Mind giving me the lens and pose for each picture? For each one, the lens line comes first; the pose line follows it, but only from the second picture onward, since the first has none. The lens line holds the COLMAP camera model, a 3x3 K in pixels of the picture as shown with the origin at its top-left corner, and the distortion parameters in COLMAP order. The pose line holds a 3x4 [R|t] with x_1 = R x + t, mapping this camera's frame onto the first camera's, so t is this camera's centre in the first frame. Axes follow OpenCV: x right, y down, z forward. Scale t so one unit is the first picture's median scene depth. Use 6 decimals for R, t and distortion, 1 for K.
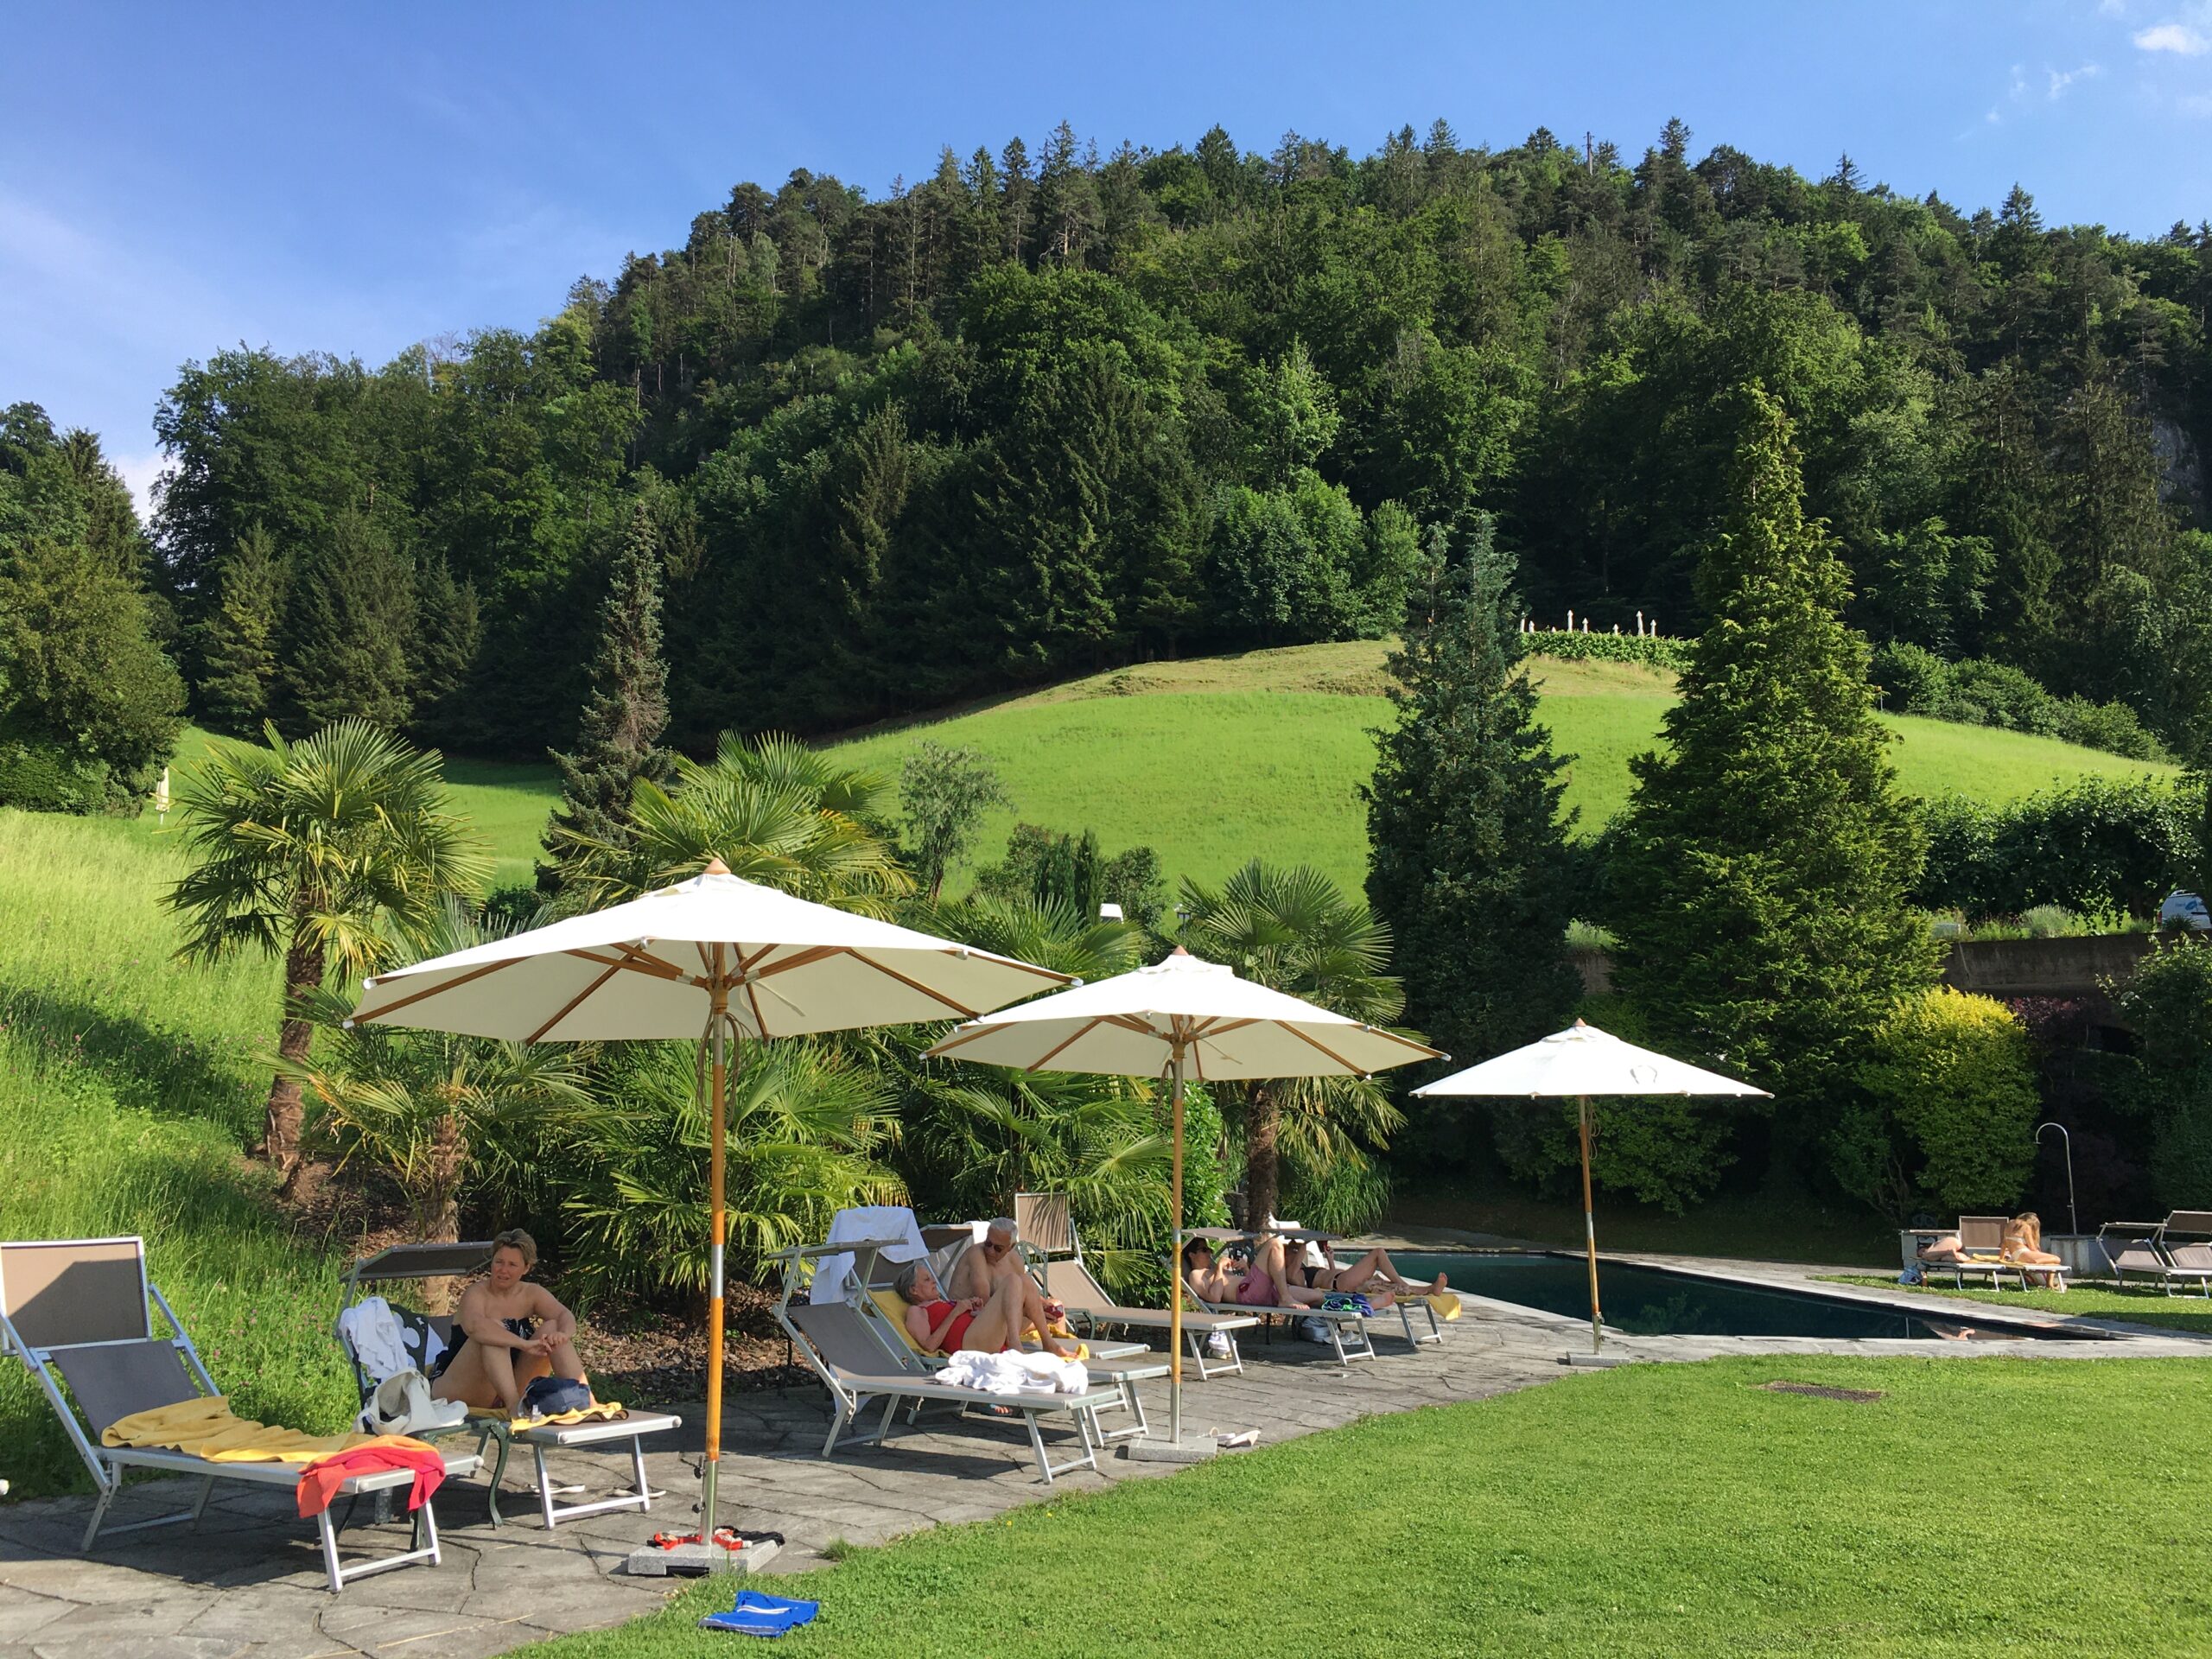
lens RADIAL K [[1864.3, 0, 1090.3], [0, 1864.3, 819.9], [0, 0, 1]] dist [0.072577, -0.102726]
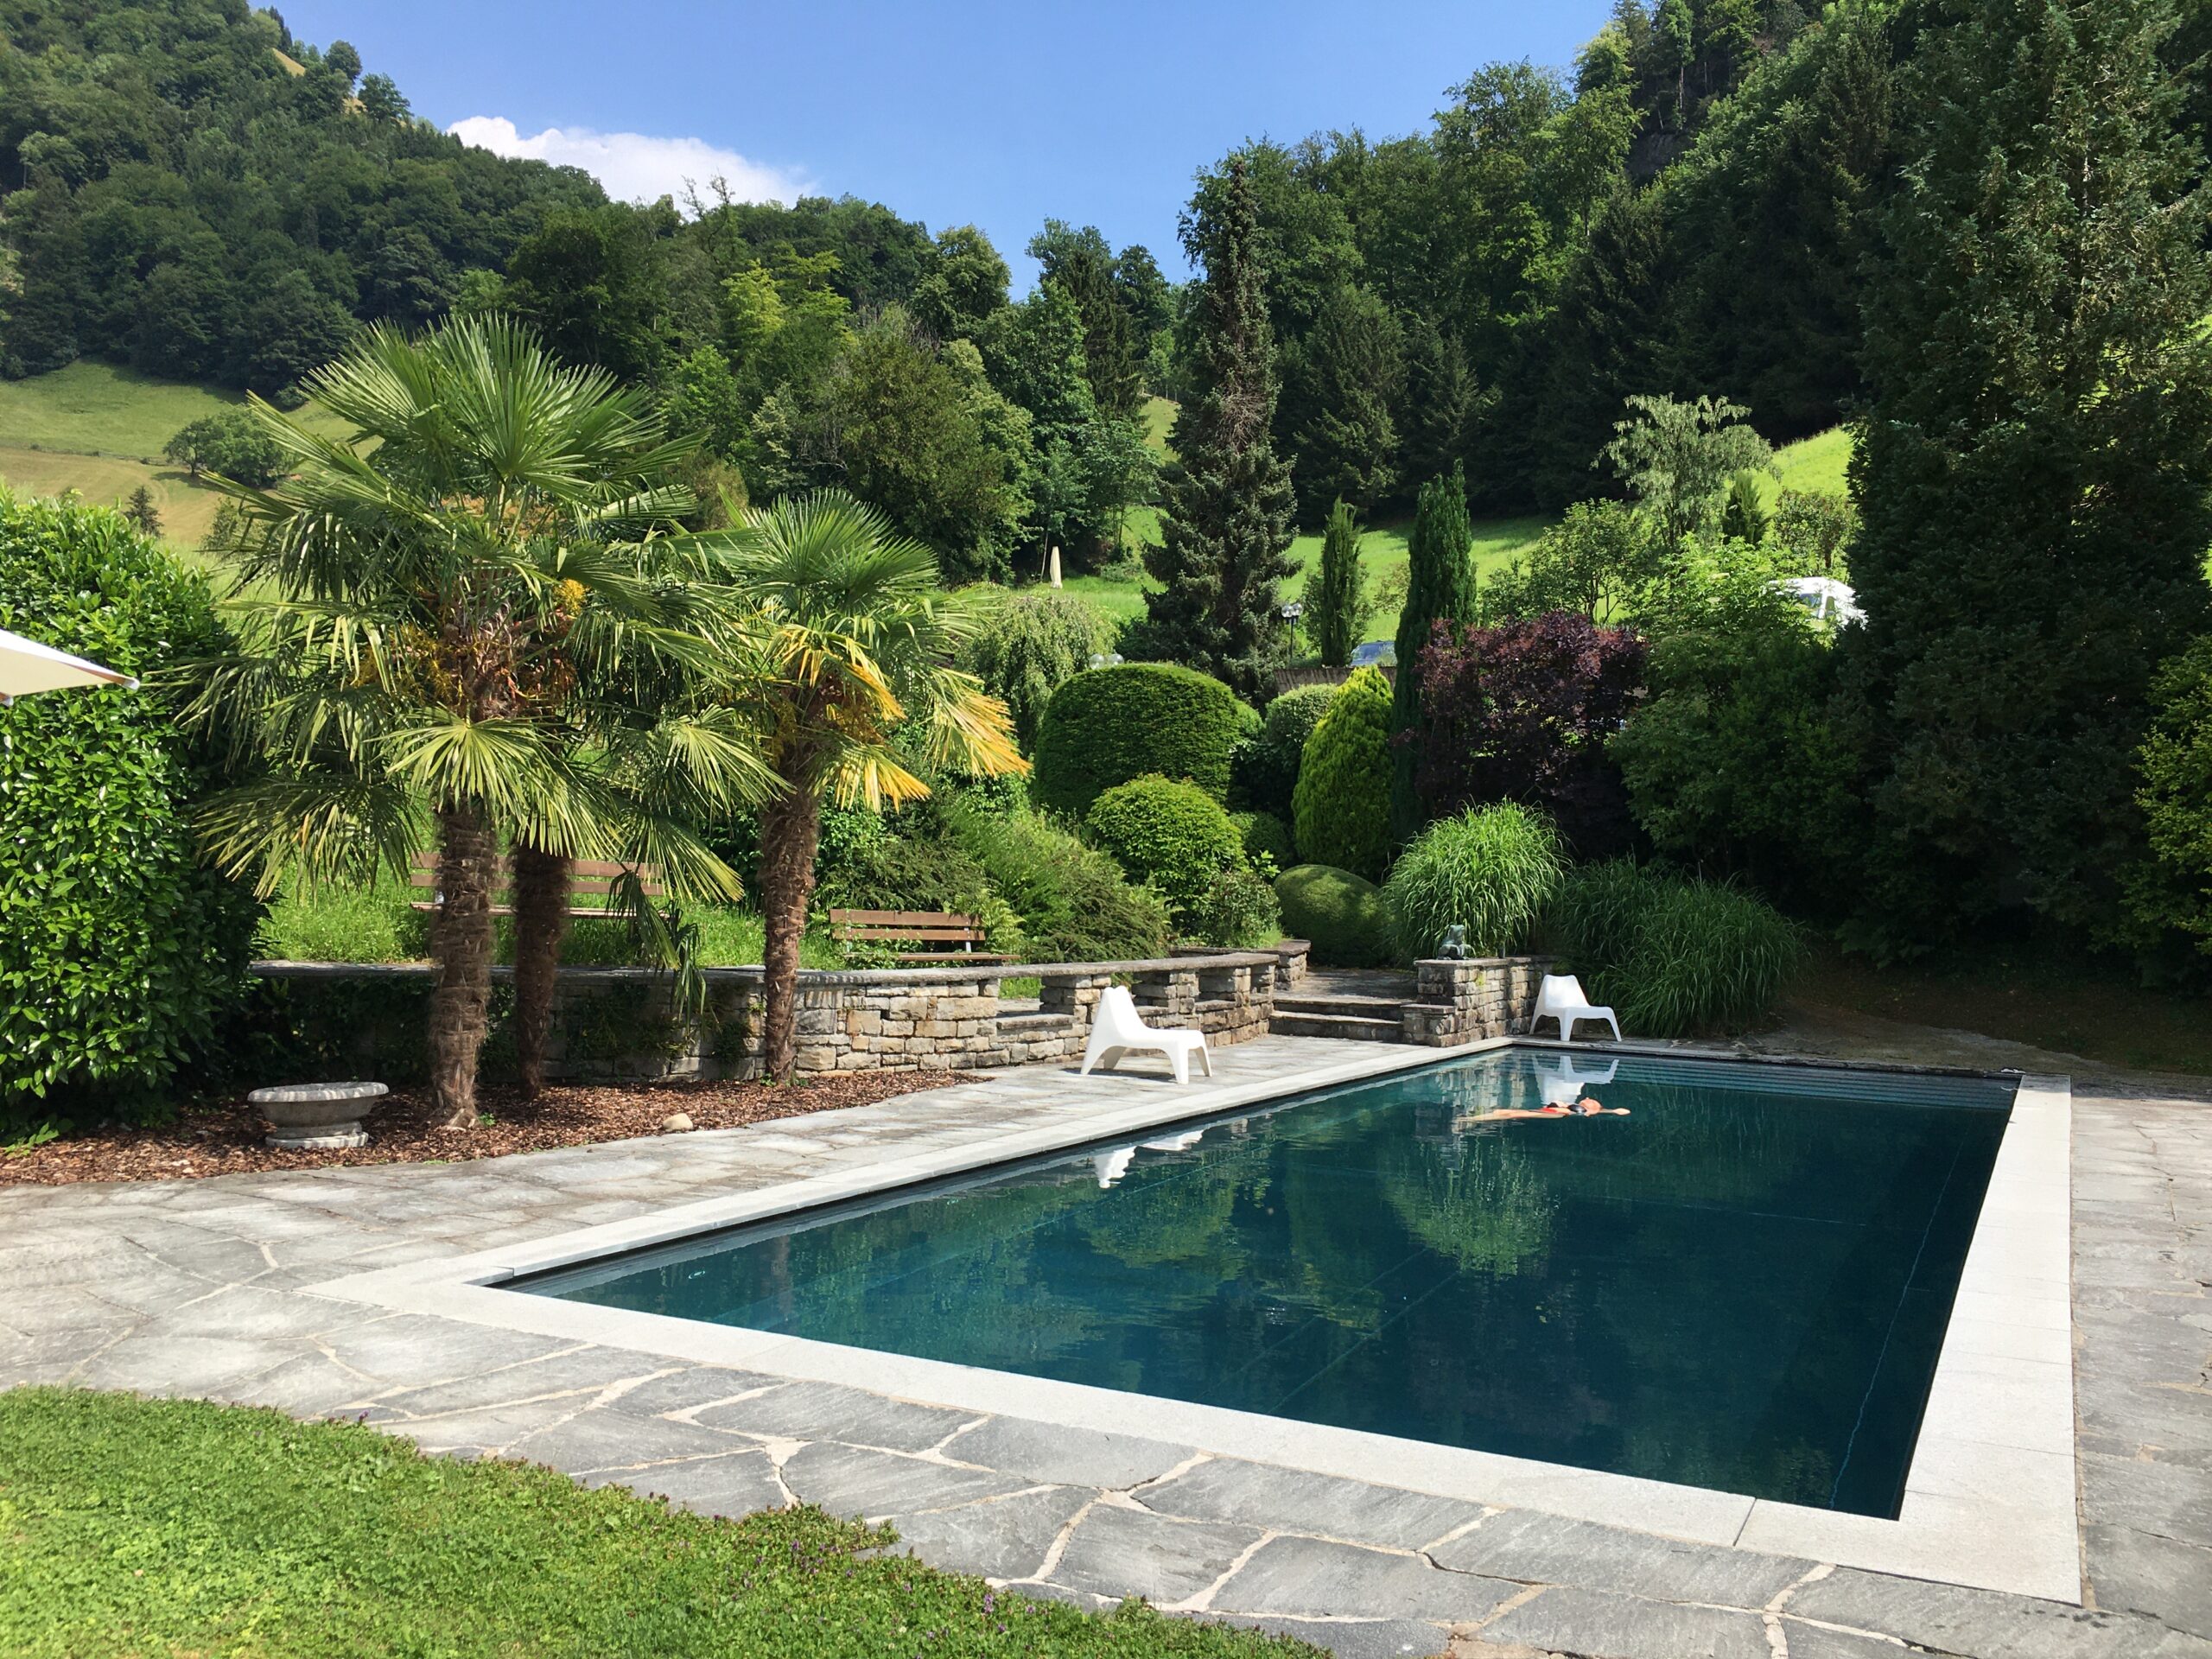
lens RADIAL K [[1864.3, 0, 1087.3], [0, 1864.3, 806.2], [0, 0, 1]] dist [0.072577, -0.102726]
pose [[0.818389, -0.023131, -0.574199, 0.088472], [0.087799, 0.992492, 0.085156, 0.020676], [0.567918, -0.120105, 0.814275, 0.104428]]
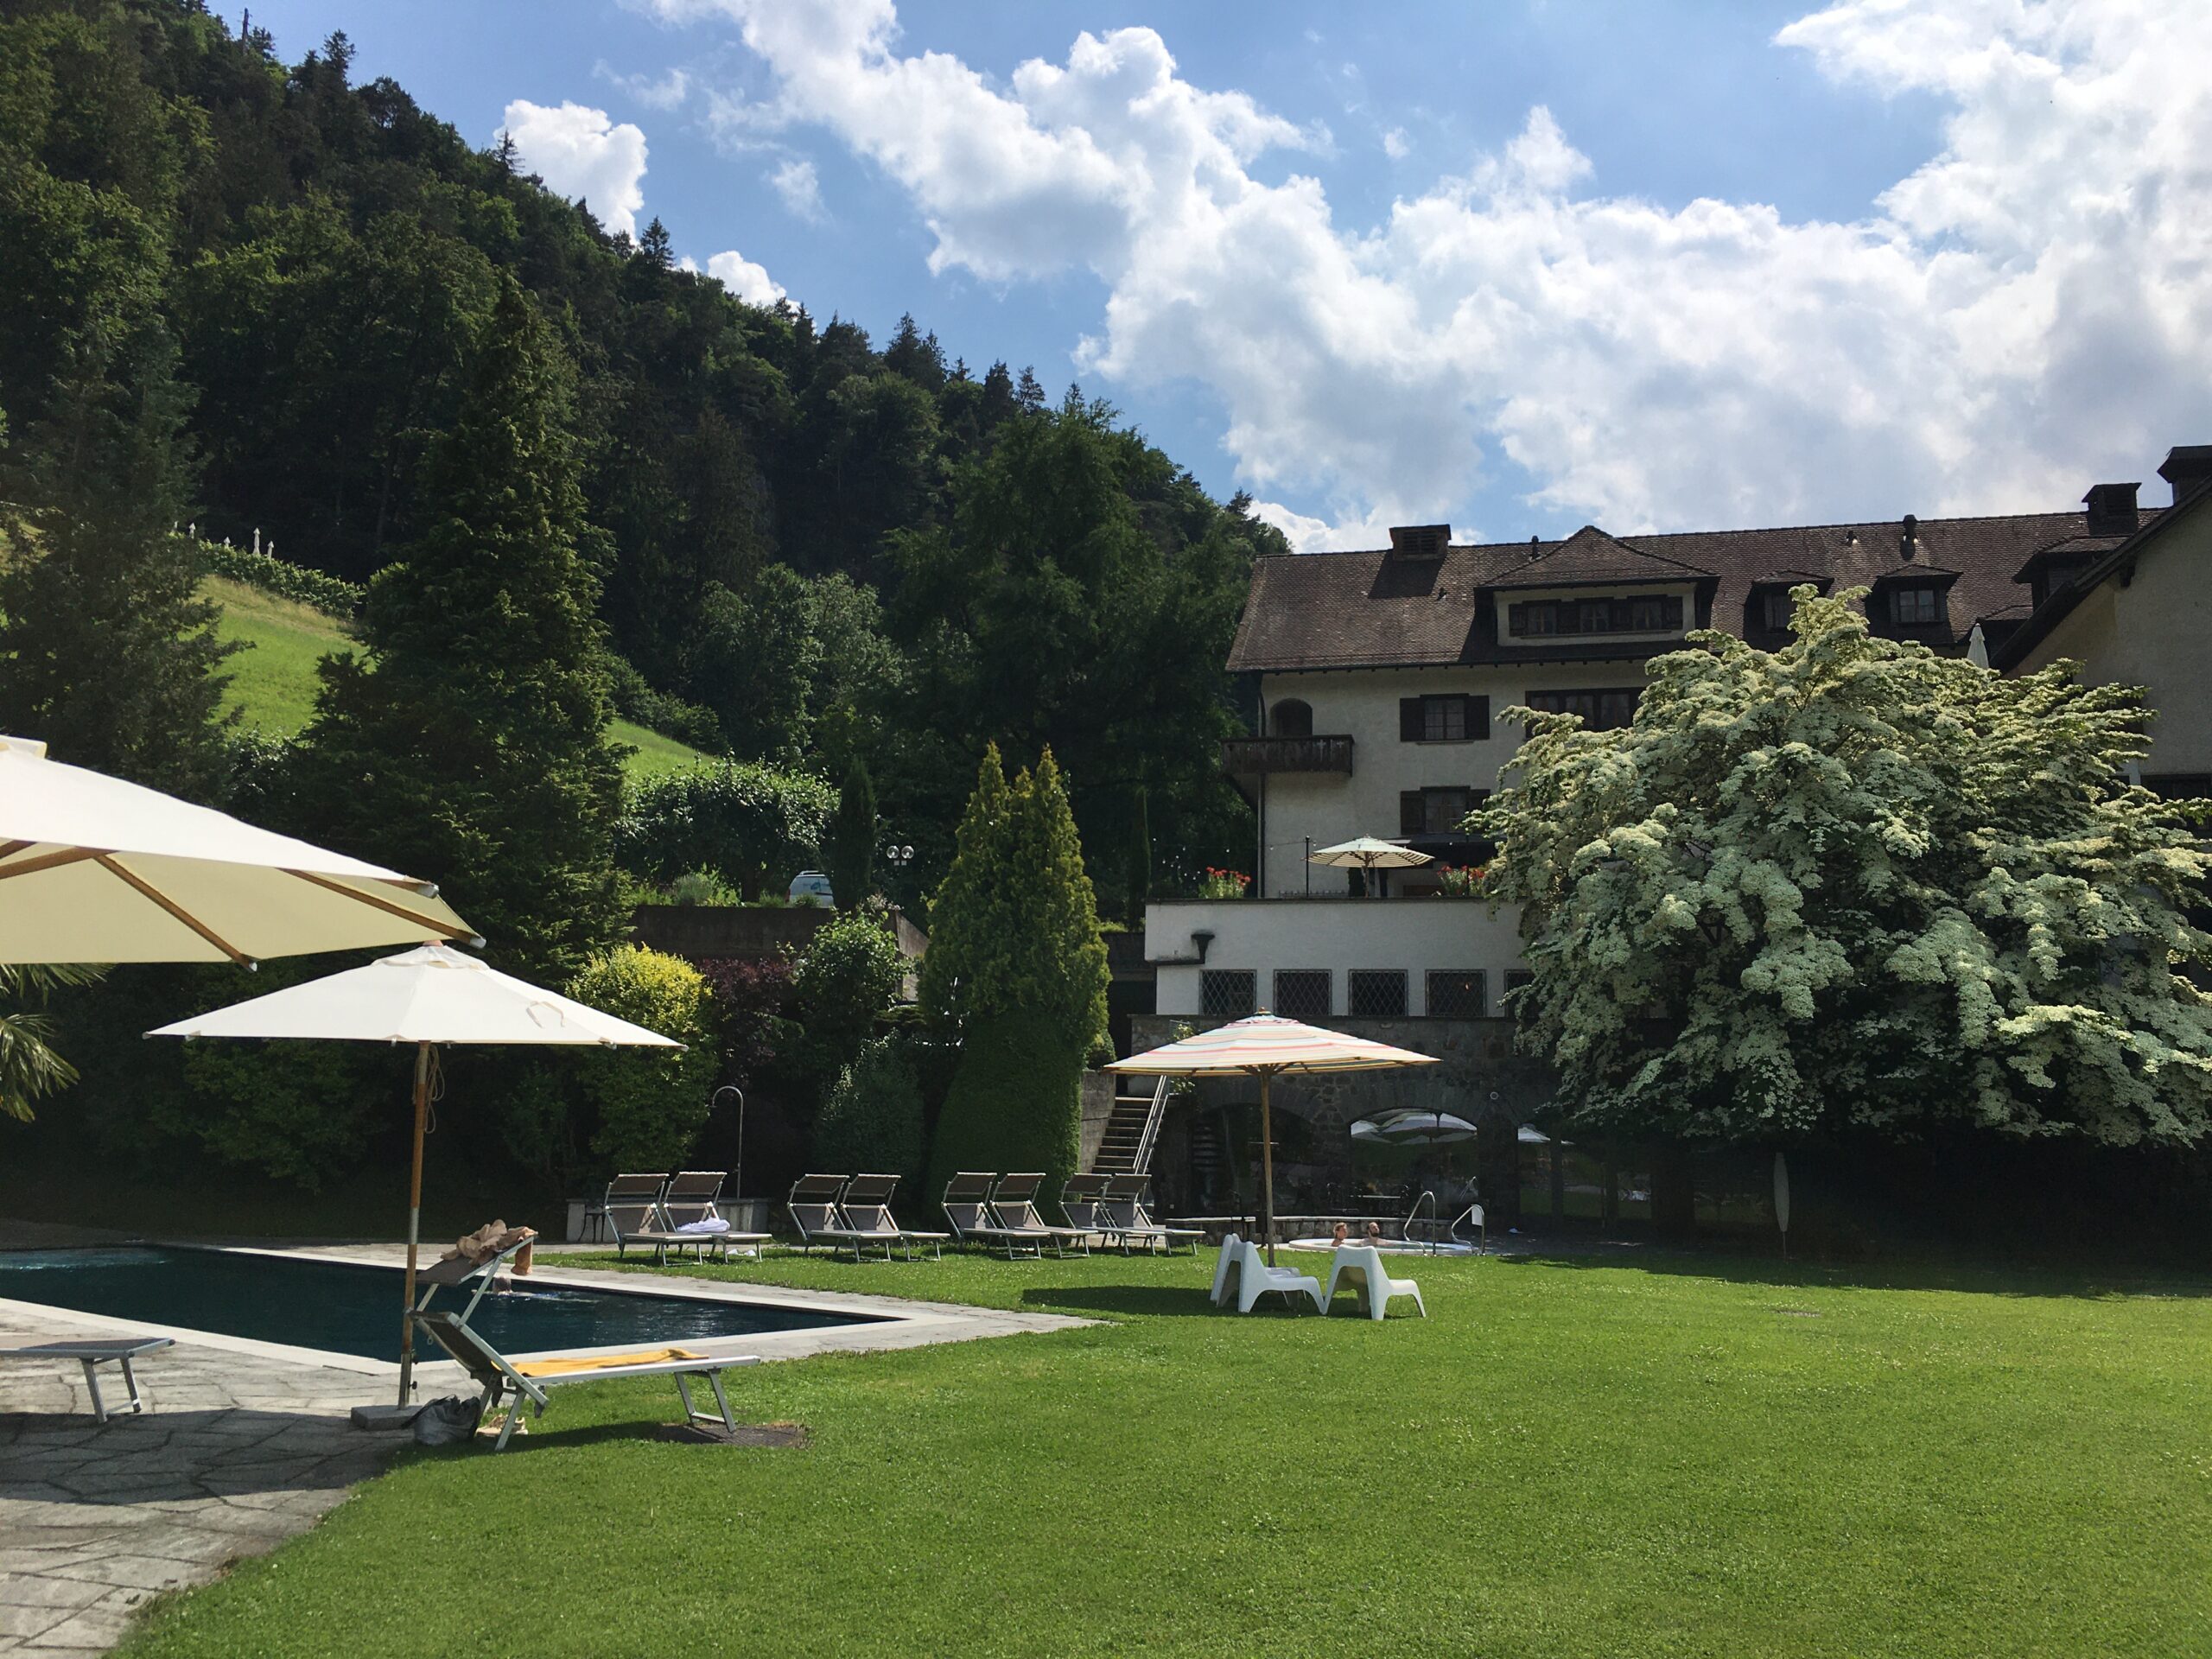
lens RADIAL K [[1864.3, 0, 1101.1], [0, 1864.3, 814.8], [0, 0, 1]] dist [0.072577, -0.102726]
pose [[0.734838, 0.109789, 0.669298, -0.004340], [-0.119937, 0.992295, -0.031091, 0.006506], [-0.667554, -0.057427, 0.742344, 0.037224]]
